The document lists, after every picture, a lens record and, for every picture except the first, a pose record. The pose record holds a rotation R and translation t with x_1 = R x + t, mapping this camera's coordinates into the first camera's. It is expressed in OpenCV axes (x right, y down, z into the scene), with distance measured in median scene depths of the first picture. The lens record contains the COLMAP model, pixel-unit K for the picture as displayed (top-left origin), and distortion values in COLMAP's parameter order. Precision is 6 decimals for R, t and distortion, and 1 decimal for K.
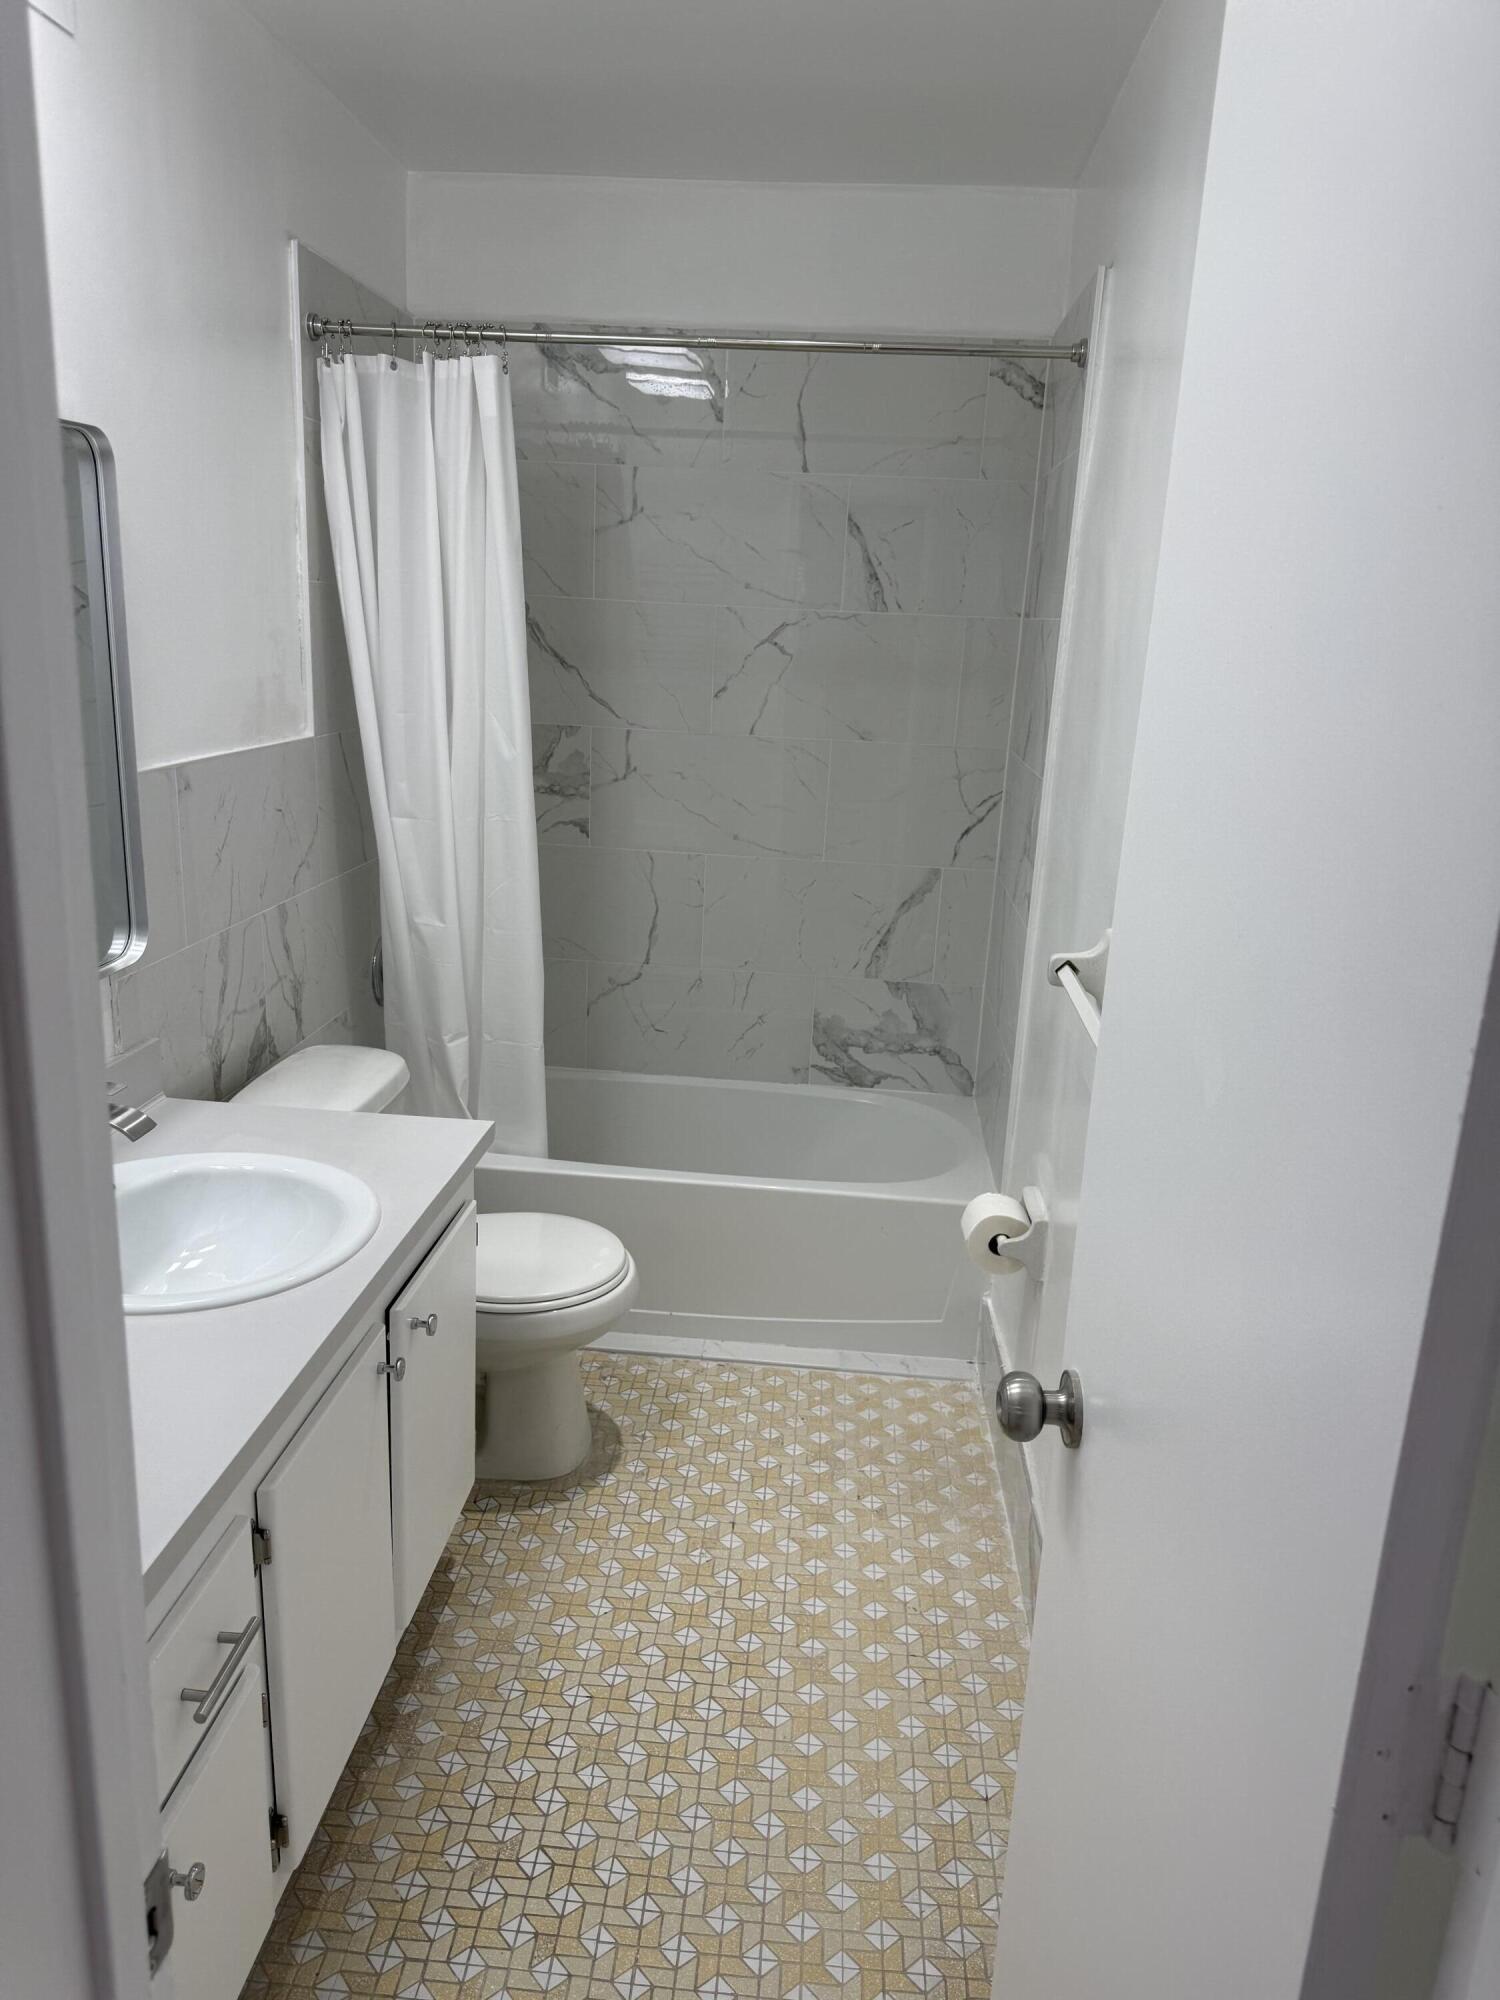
lens RADIAL K [[1417.5, 0, 734.1], [0, 1417.5, 996.8], [0, 0, 1]] dist [0.036394, -0.041916]
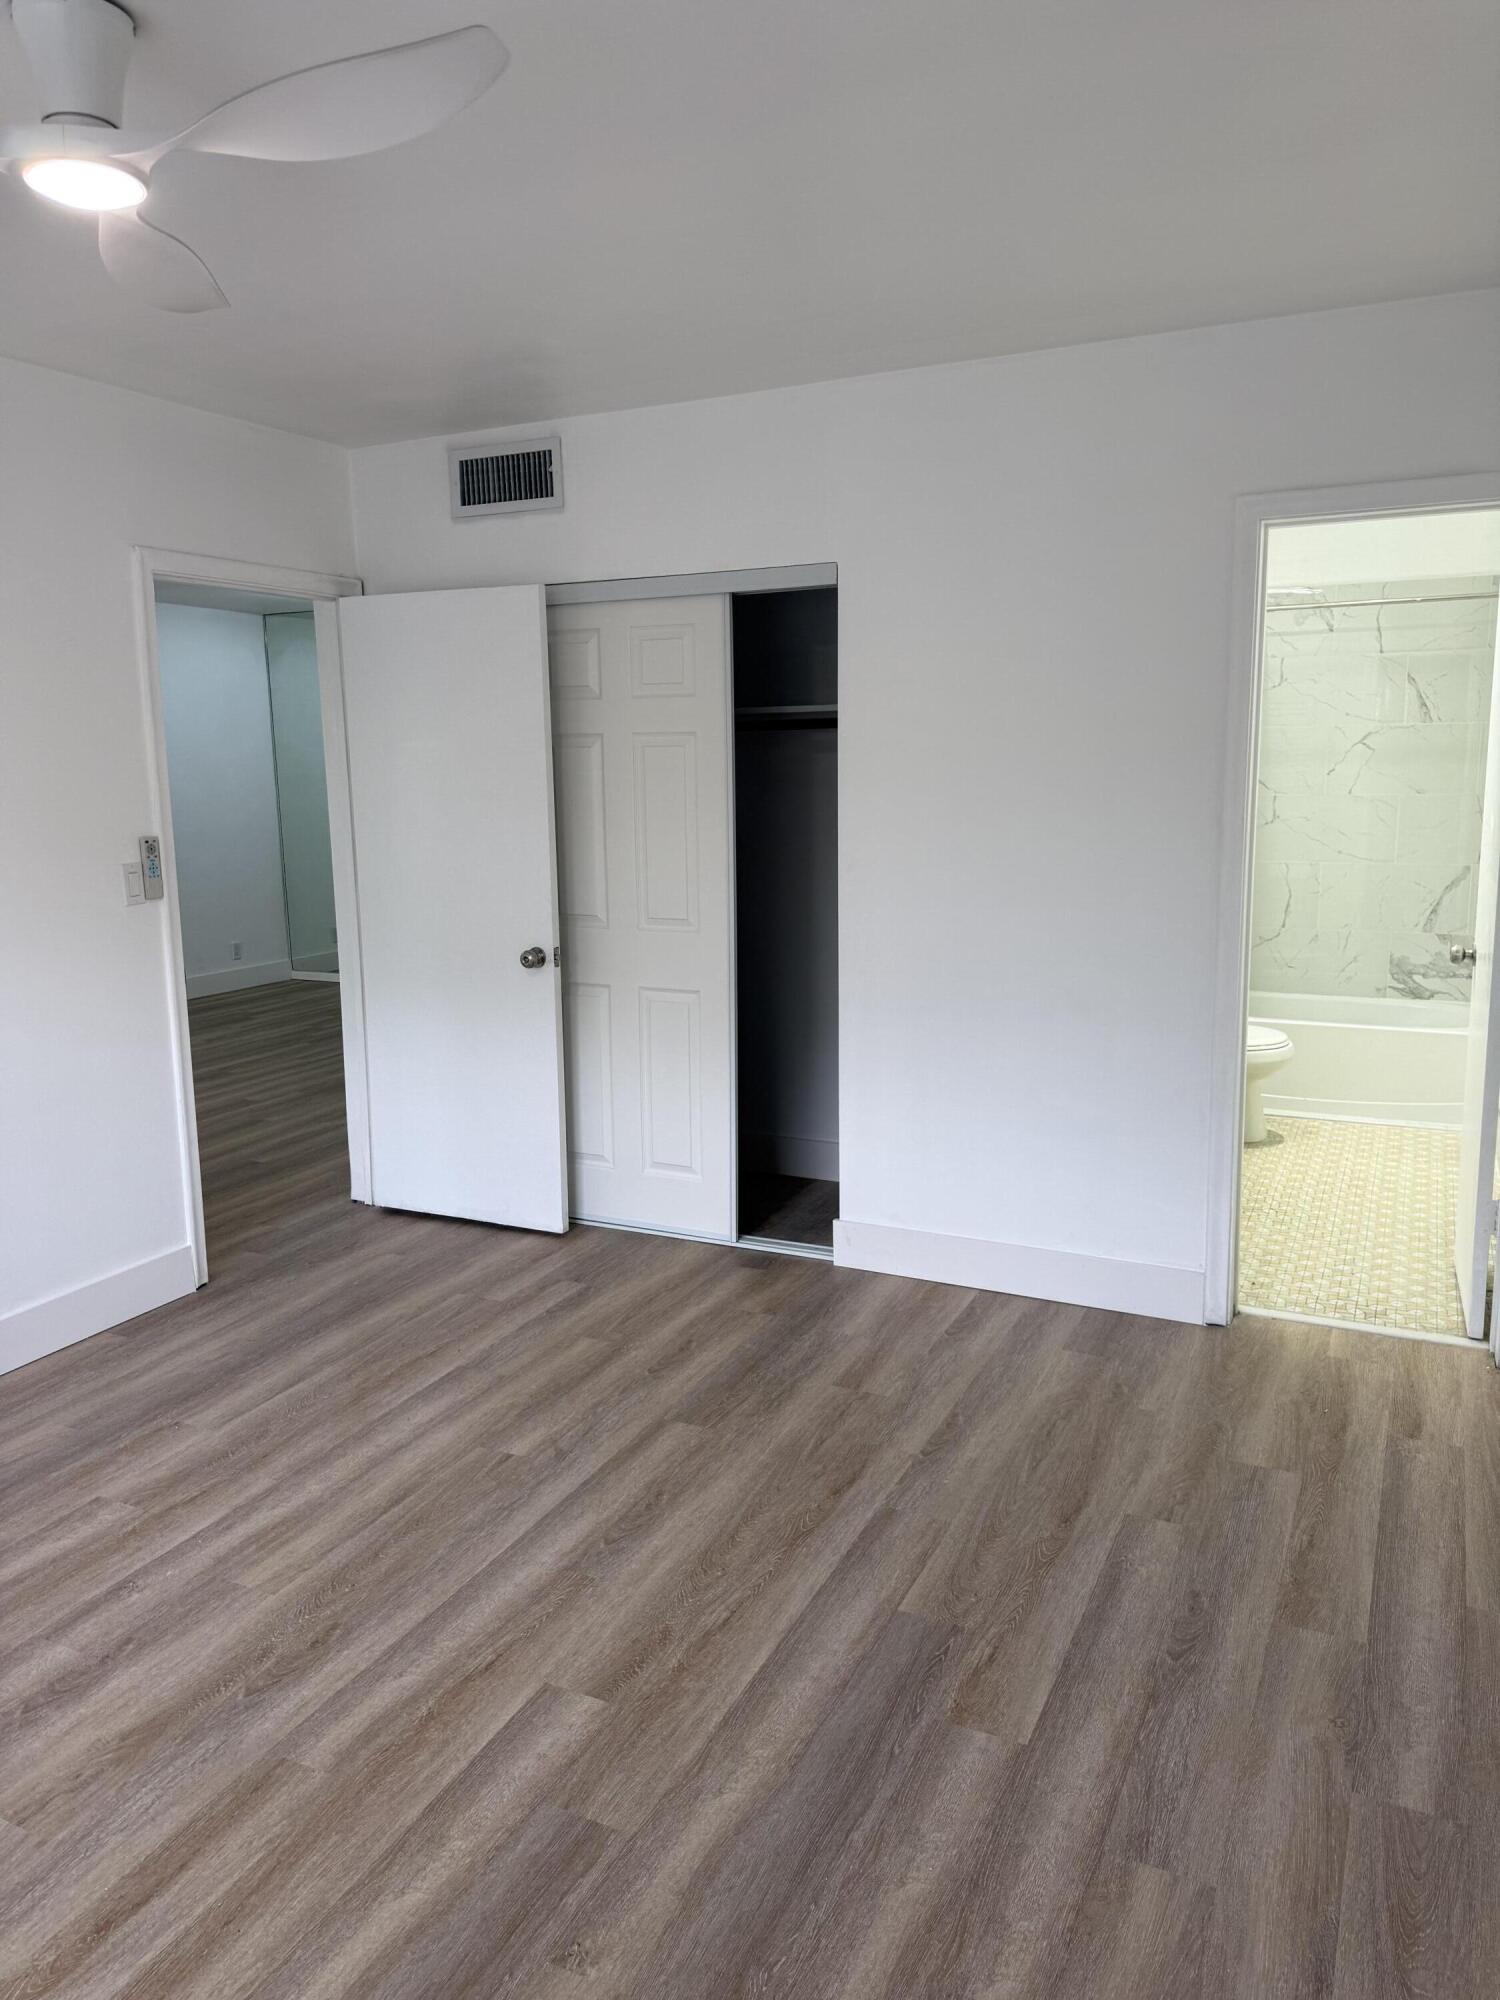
lens RADIAL K [[1417.5, 0, 744.3], [0, 1417.5, 991.3], [0, 0, 1]] dist [0.036394, -0.041916]
pose [[0.930884, -0.003959, -0.365294, -0.054964], [-0.034688, 0.994465, -0.099173, 0.342809], [0.363665, 0.104990, 0.925594, -1.182427]]
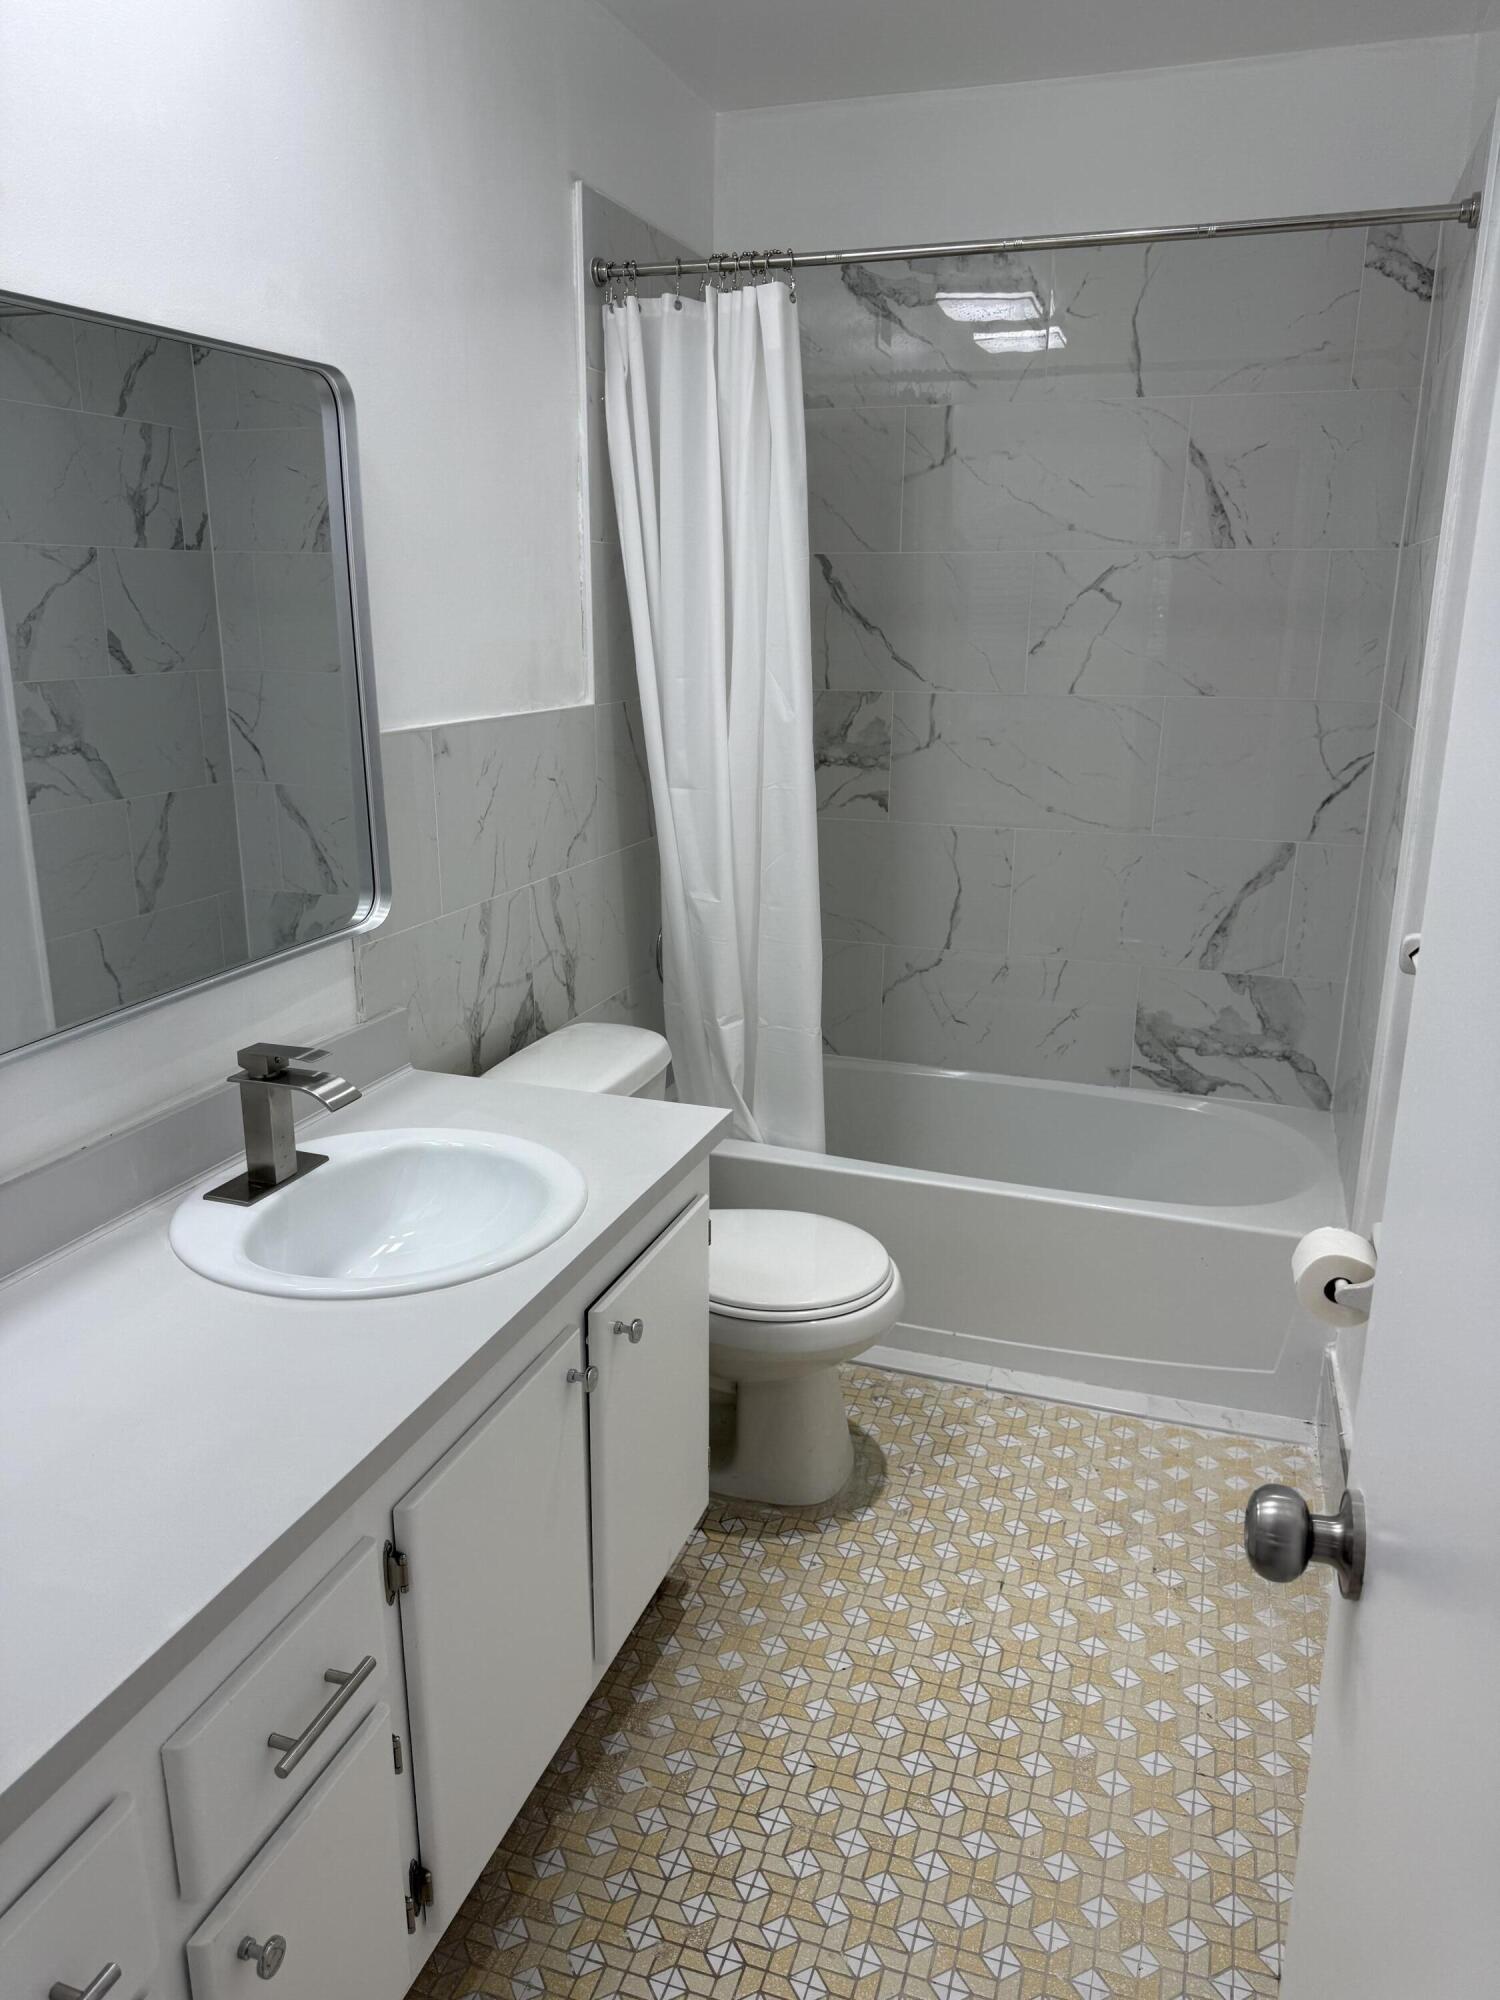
lens RADIAL K [[1417.5, 0, 749.1], [0, 1417.5, 990.5], [0, 0, 1]] dist [0.036394, -0.041916]
pose [[0.969371, 0.026121, -0.244210, 0.050335], [-0.026651, 0.999644, 0.001135, 0.008127], [0.244152, 0.005408, 0.969722, 0.102923]]
